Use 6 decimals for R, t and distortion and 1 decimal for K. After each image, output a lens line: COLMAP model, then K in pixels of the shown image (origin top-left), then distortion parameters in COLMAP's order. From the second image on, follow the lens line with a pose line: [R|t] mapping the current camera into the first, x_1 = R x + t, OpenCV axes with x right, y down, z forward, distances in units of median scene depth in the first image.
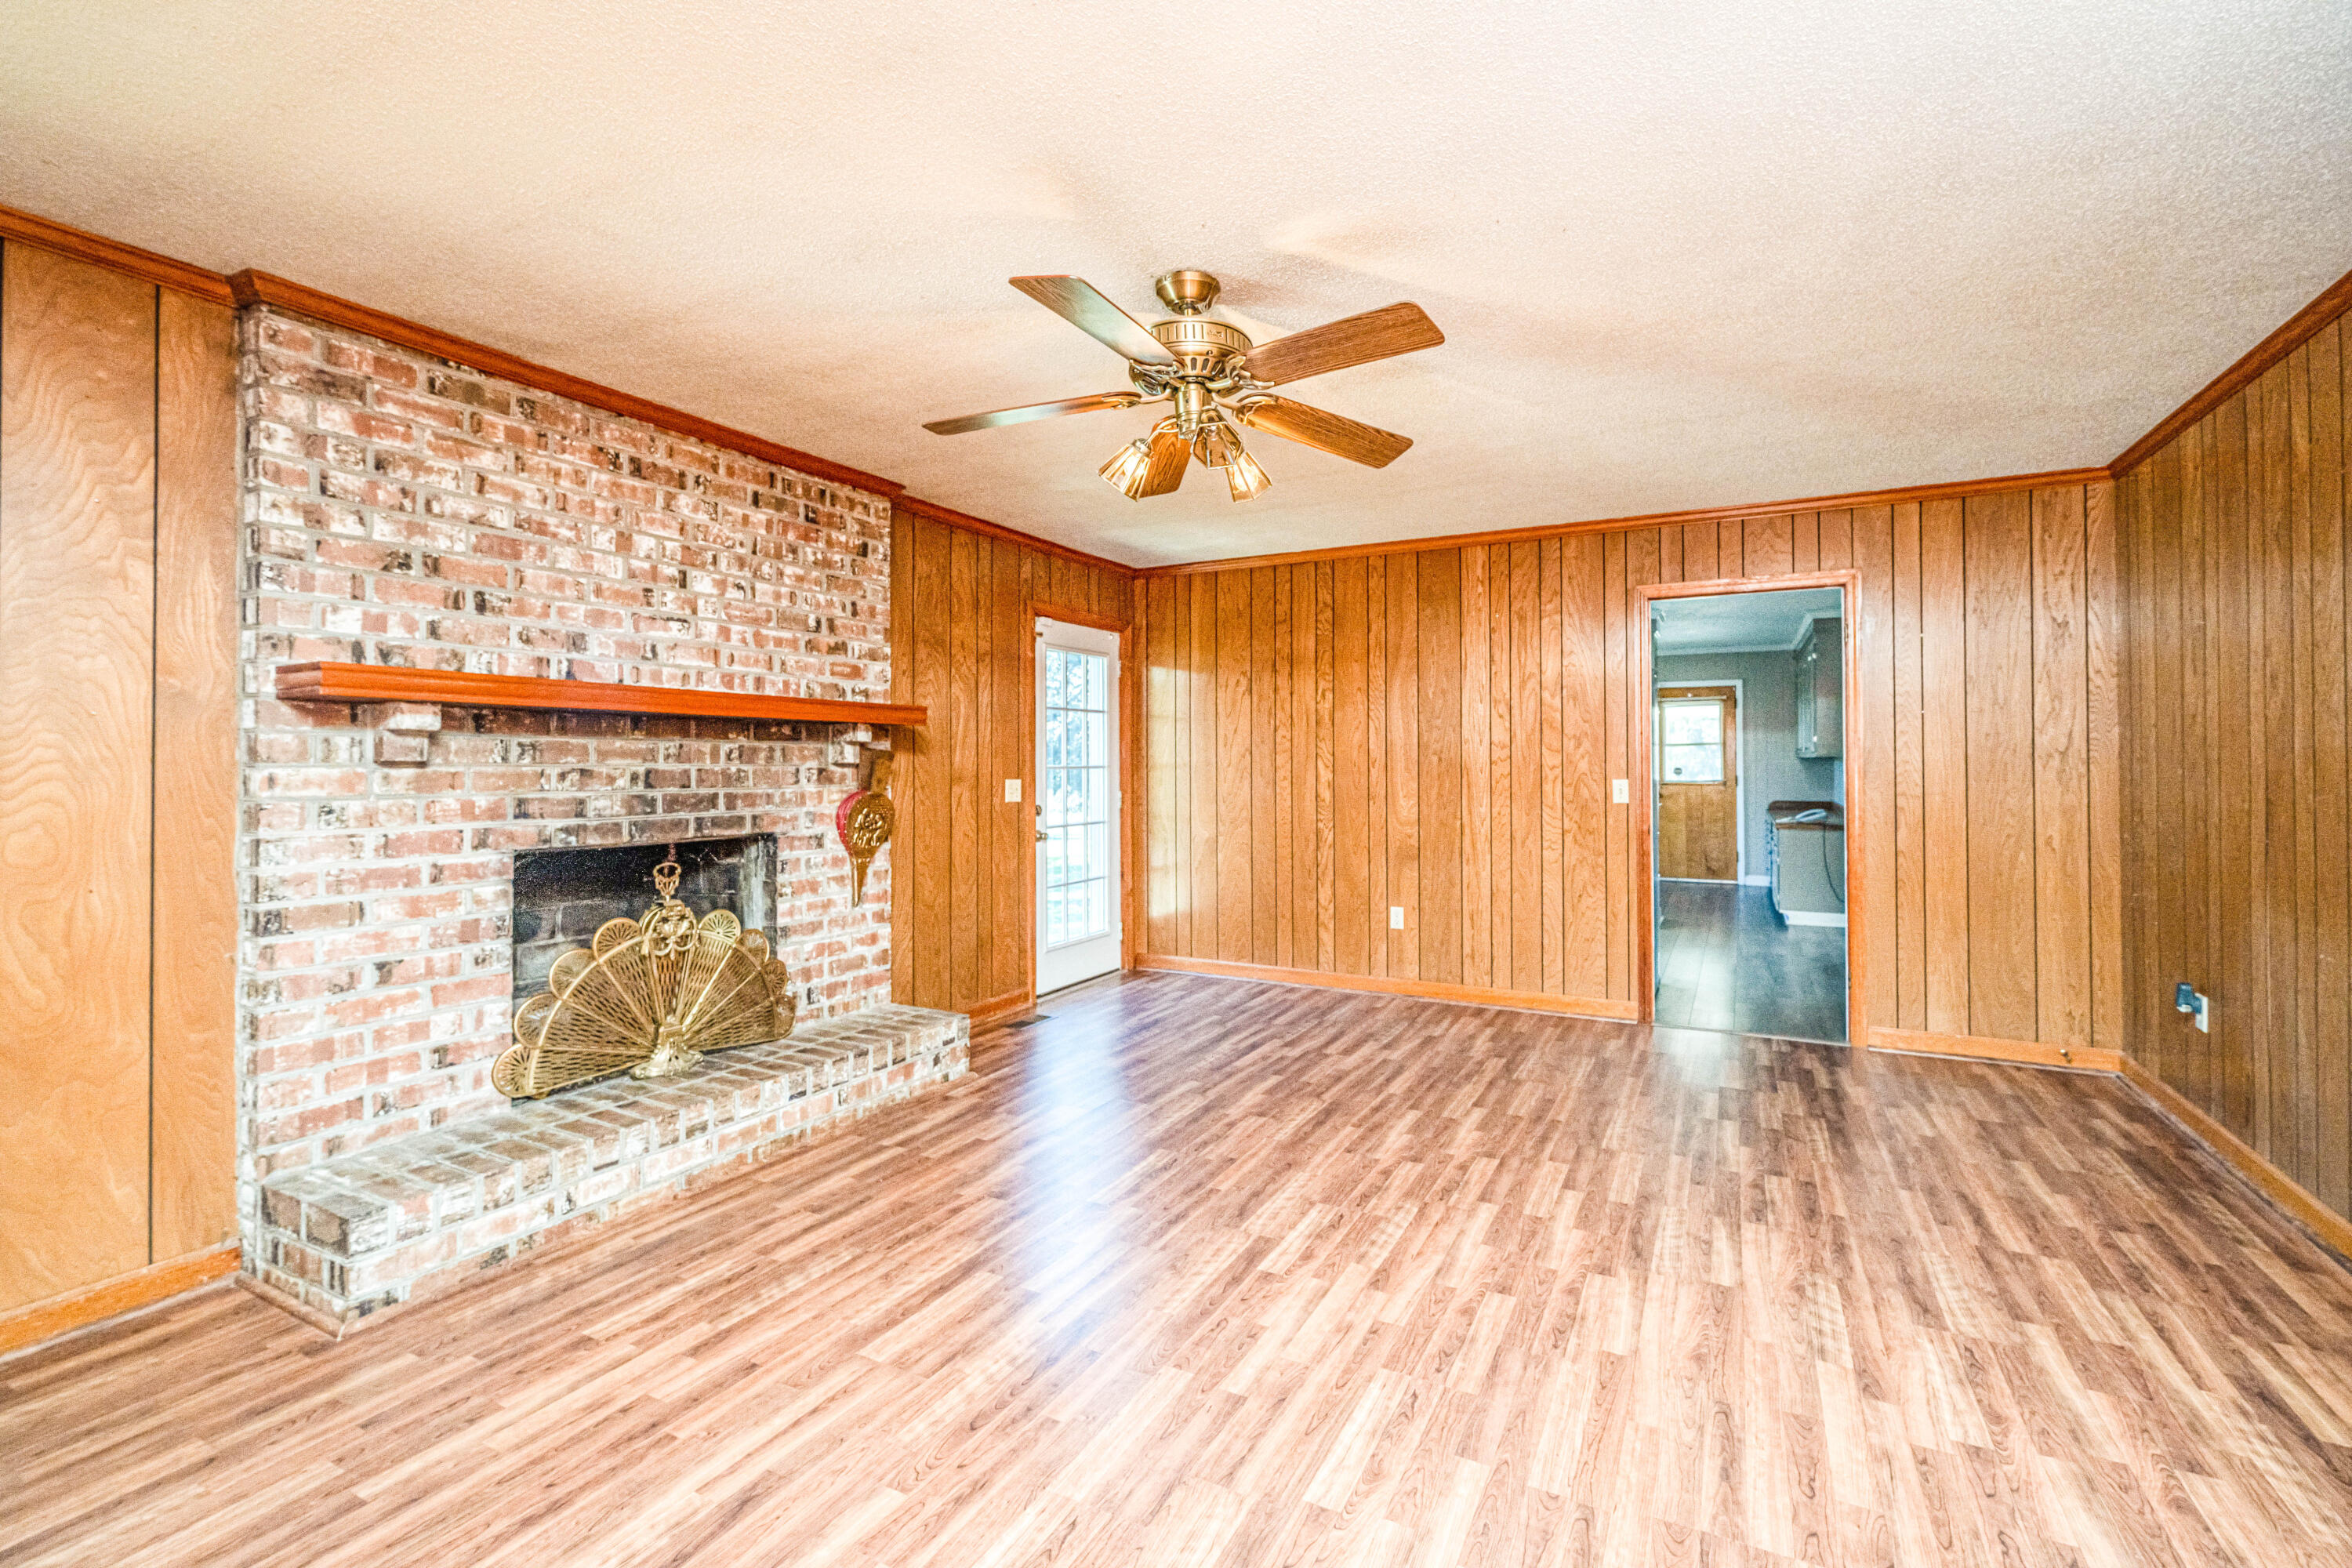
lens RADIAL K [[953.6, 0, 1262.6], [0, 953.6, 770.4], [0, 0, 1]] dist [0.001435, -0.000092]
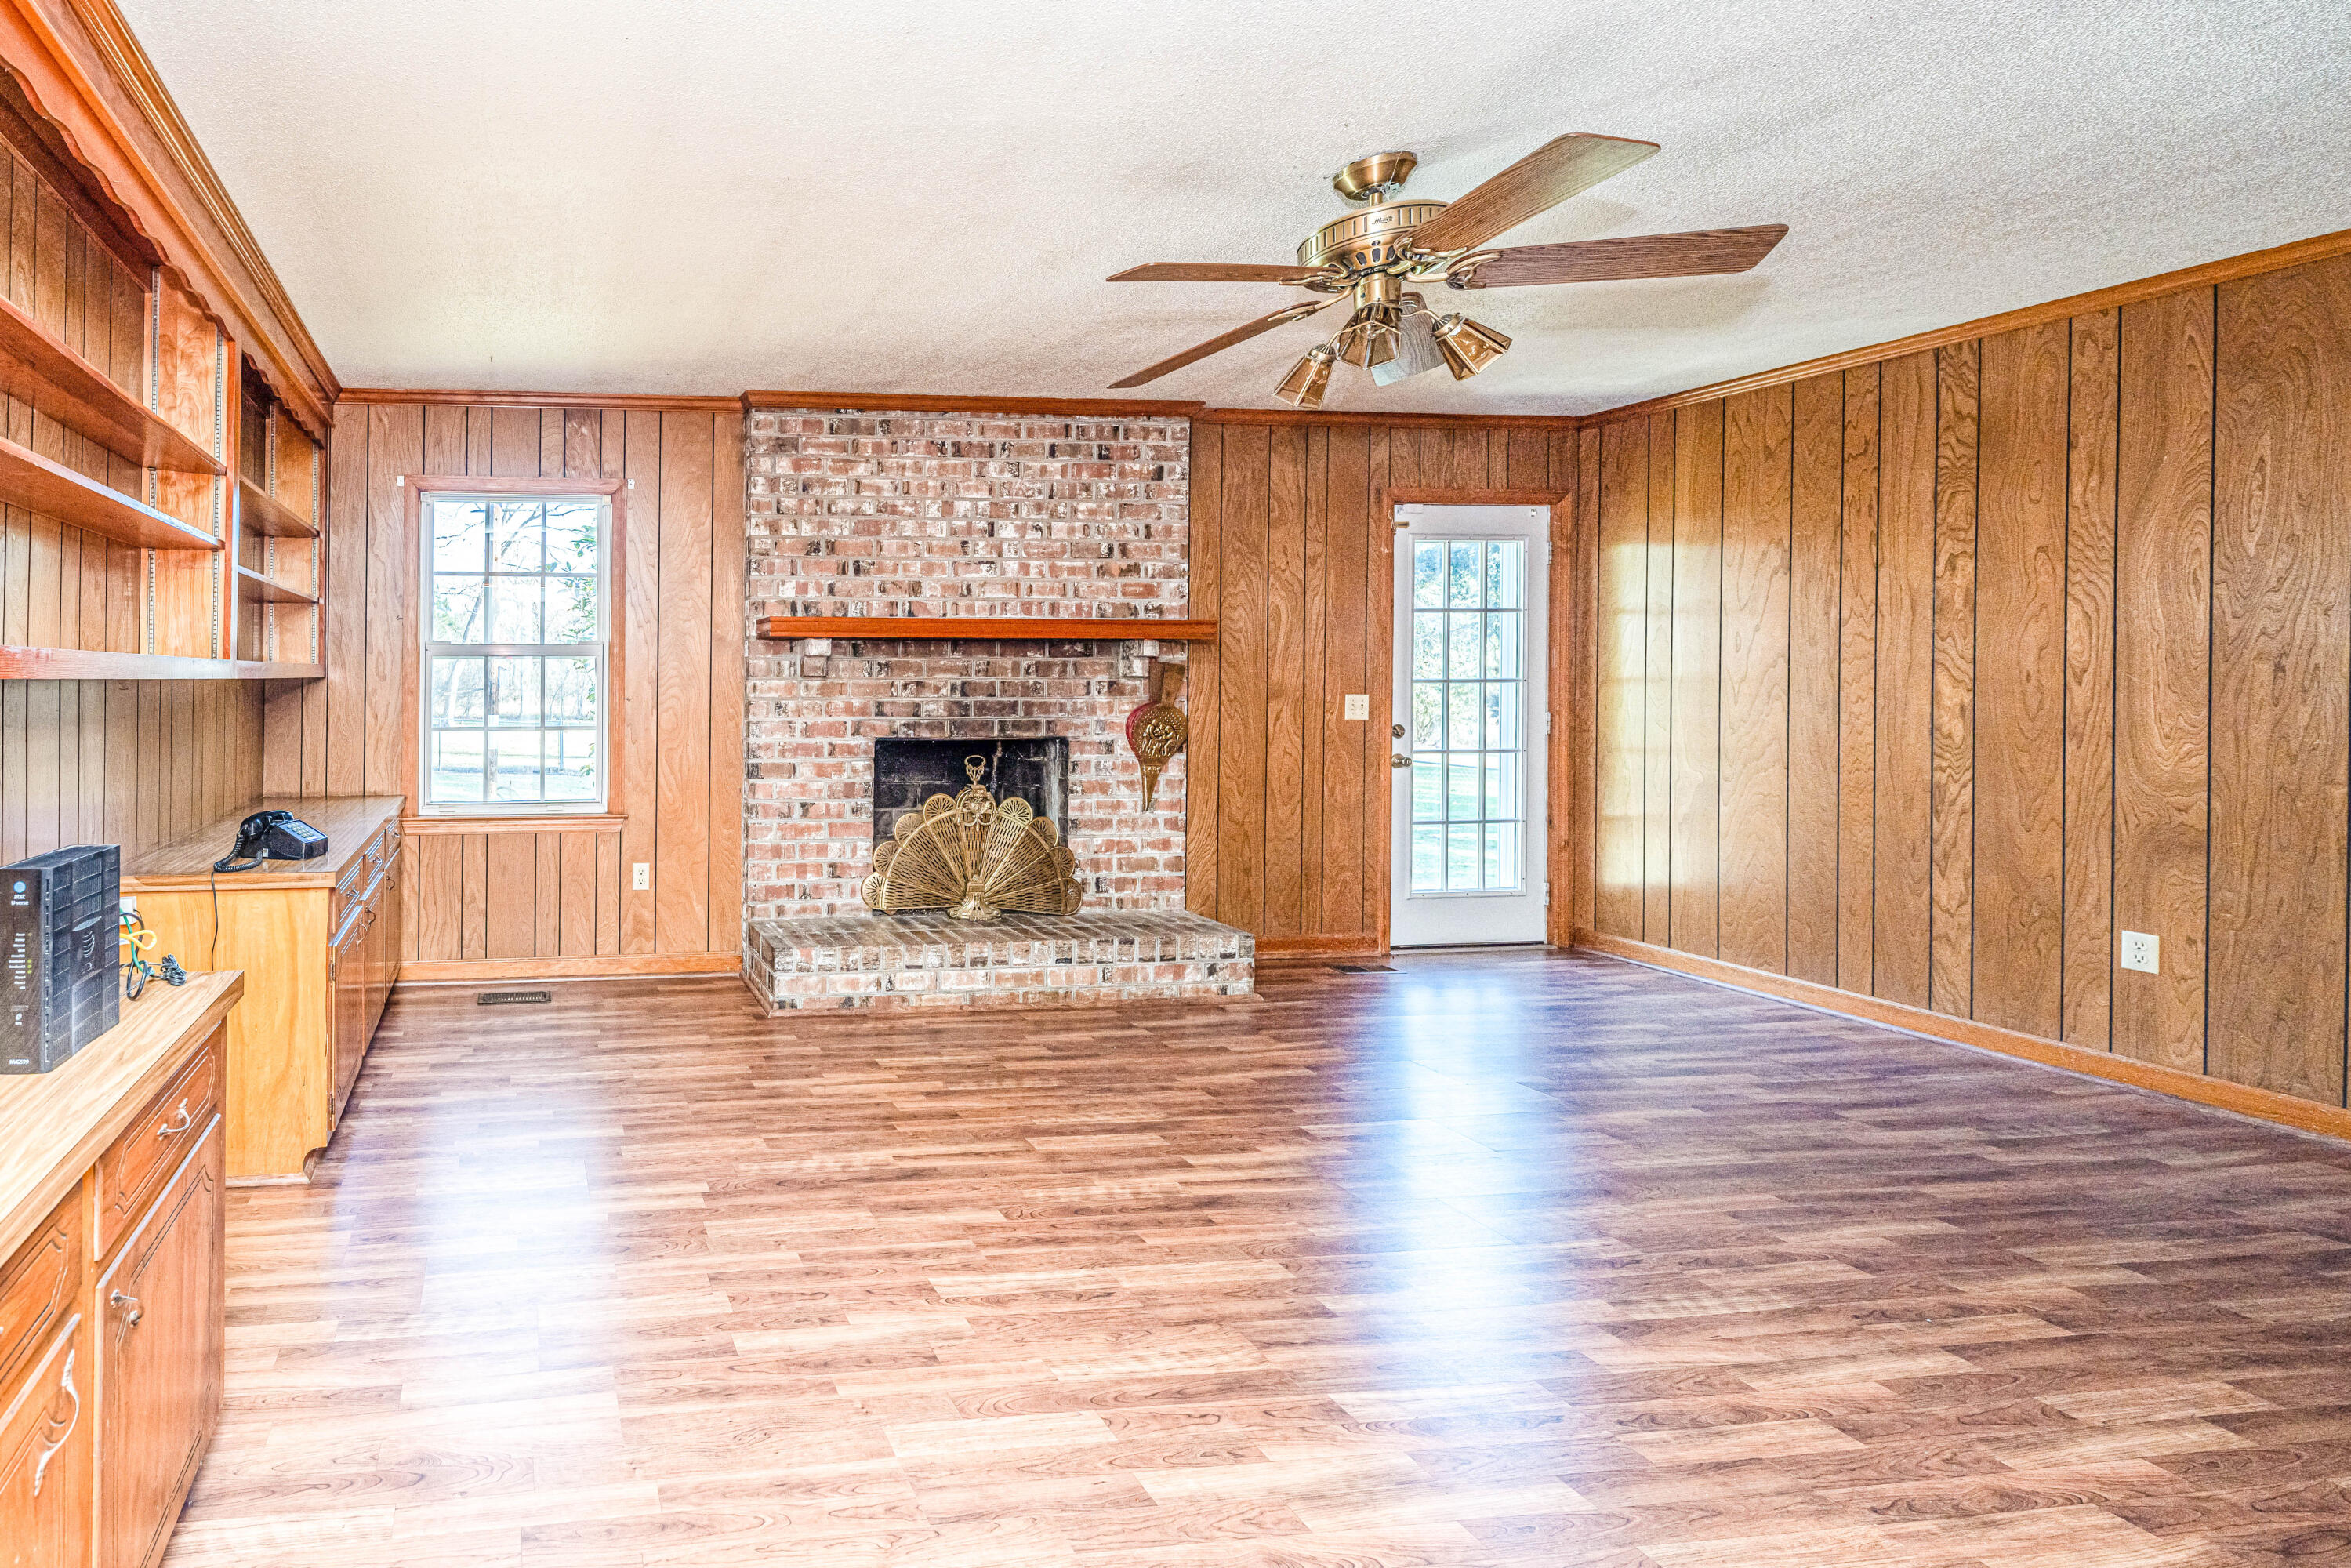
lens RADIAL K [[1025.8, 0, 639.3], [0, 1025.8, 695.0], [0, 0, 1]] dist [-0.001336, 0.000269]
pose [[0.534739, 0.015987, -0.844866, 0.286243], [-0.004688, 0.999862, 0.015952, -0.003014], [0.845004, -0.004569, 0.534740, -0.109136]]
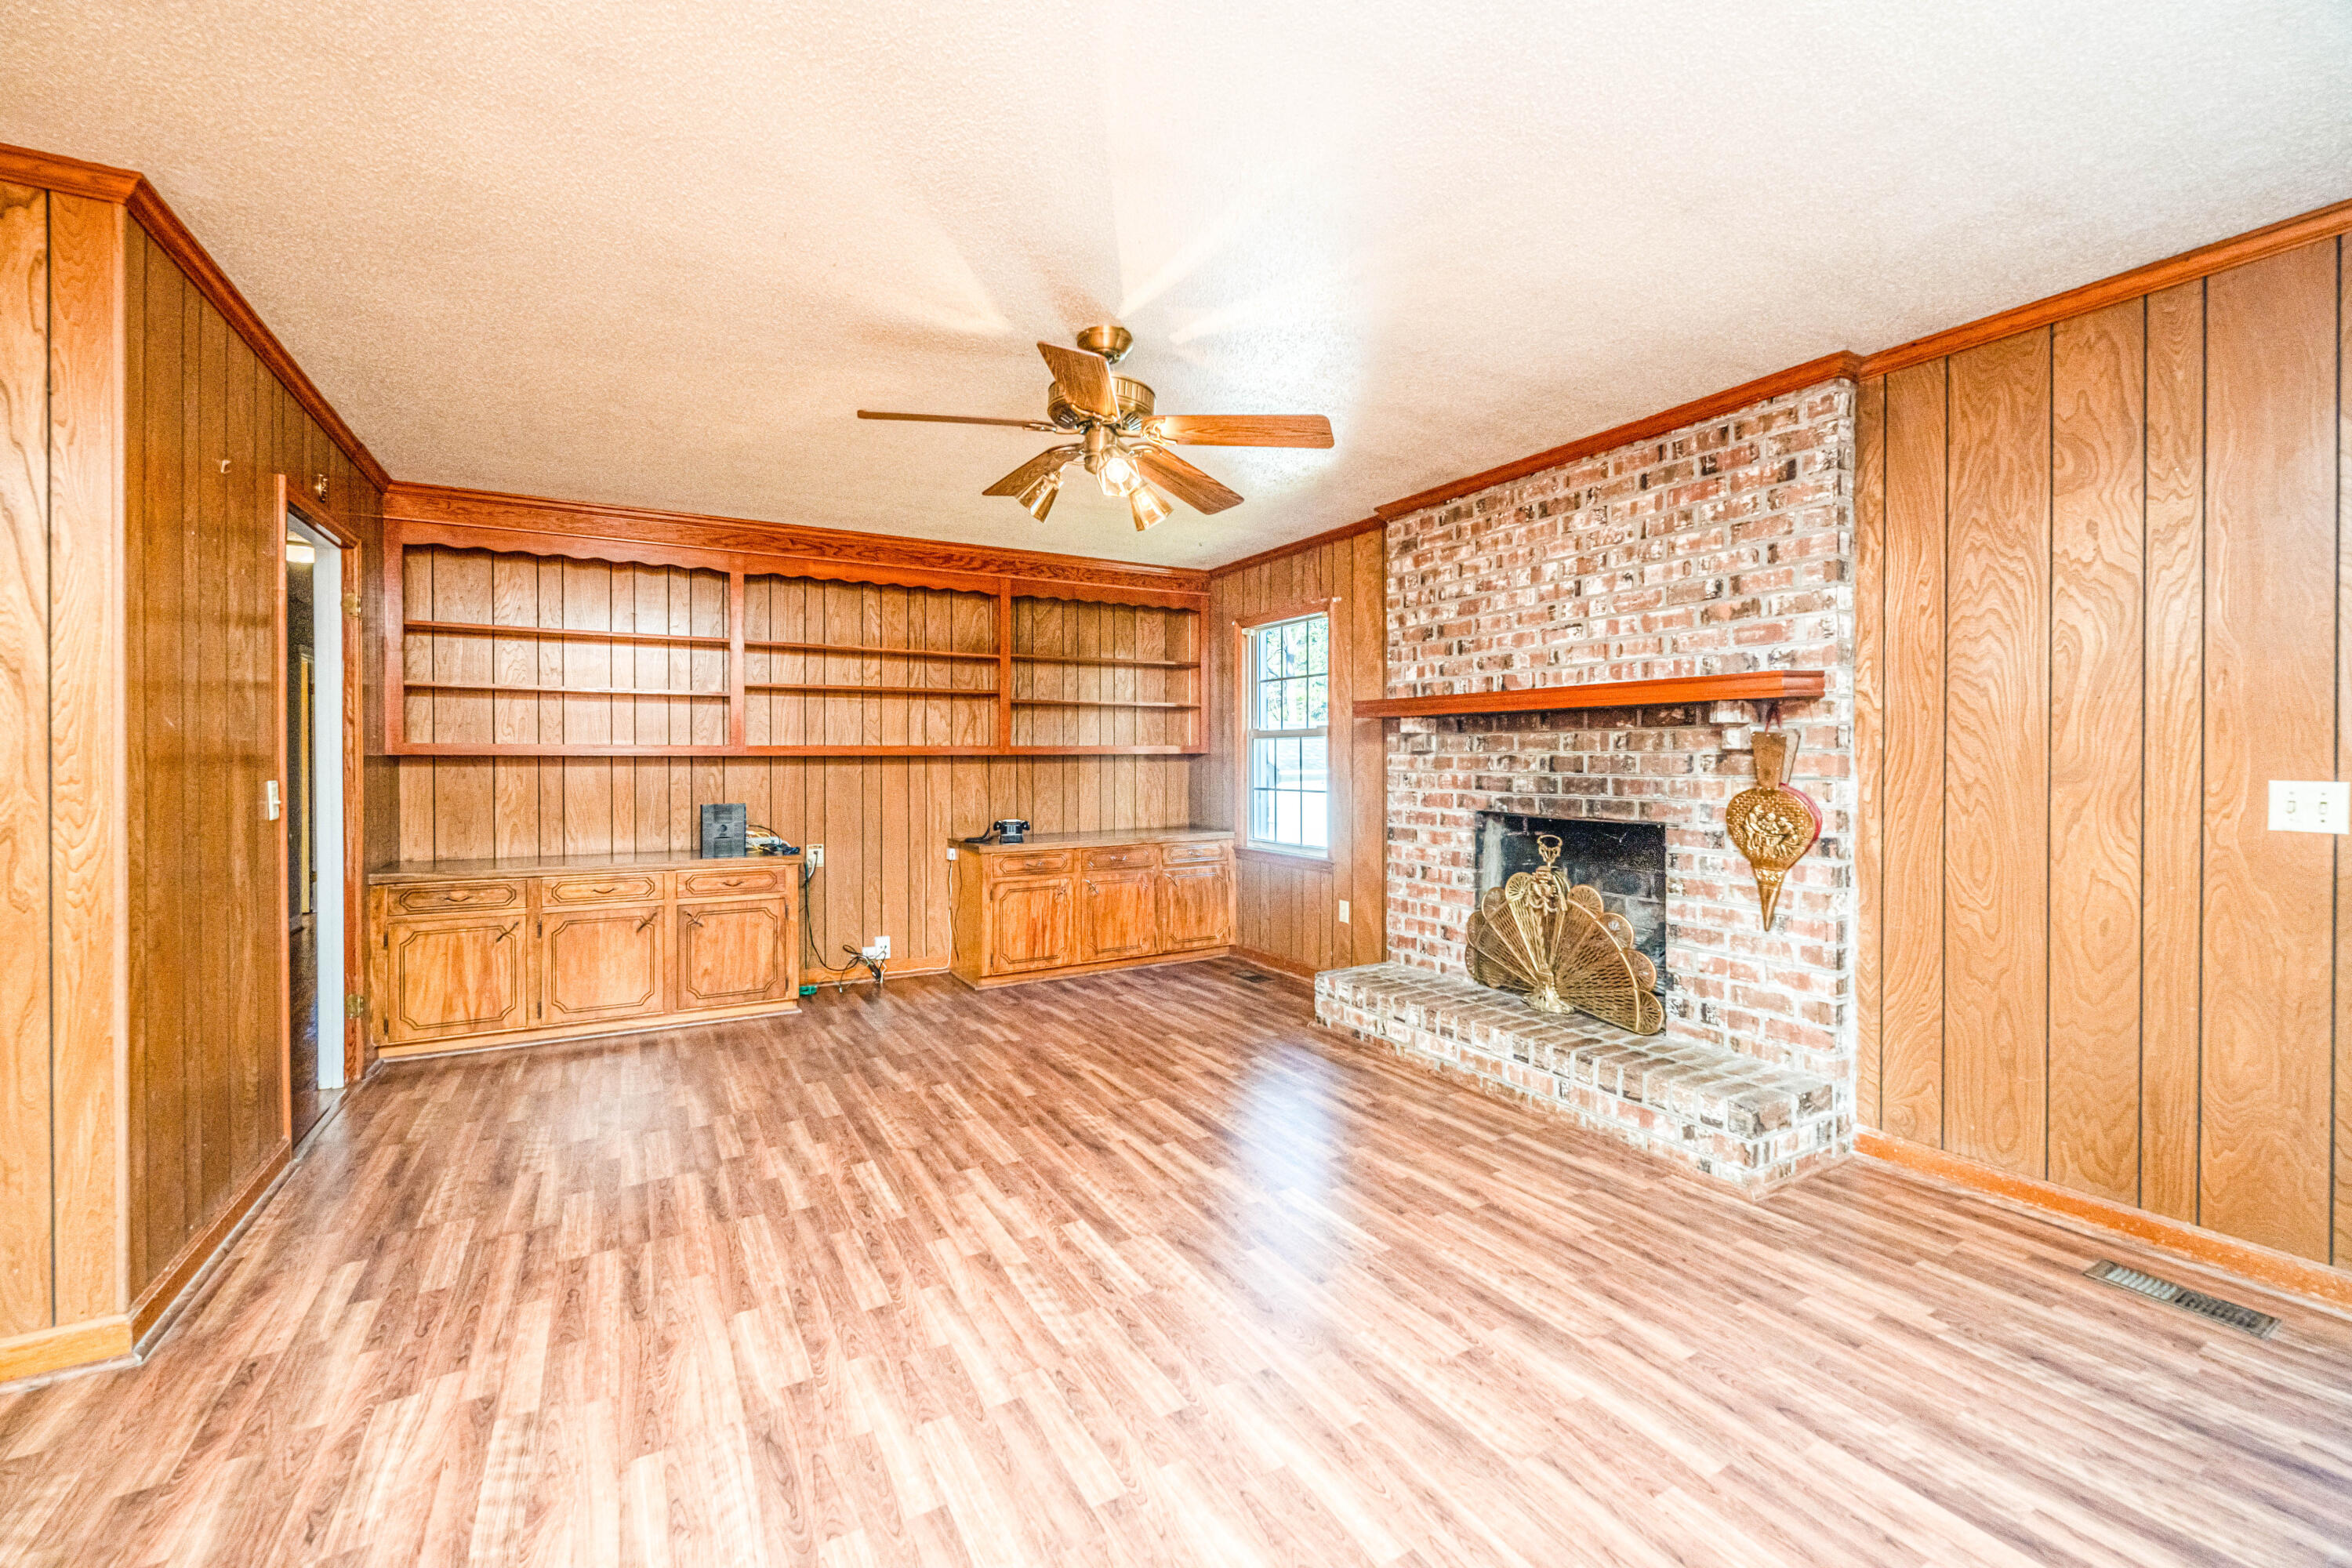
lens RADIAL K [[960.0, 0, 1172.9], [0, 960.0, 776.9], [0, 0, 1]] dist [-0.003538, -0.000168]
pose [[-0.557974, 0.022041, -0.829566, 0.614479], [0.000084, 0.999649, 0.026503, -0.006827], [0.829859, 0.014718, -0.557779, 1.248897]]
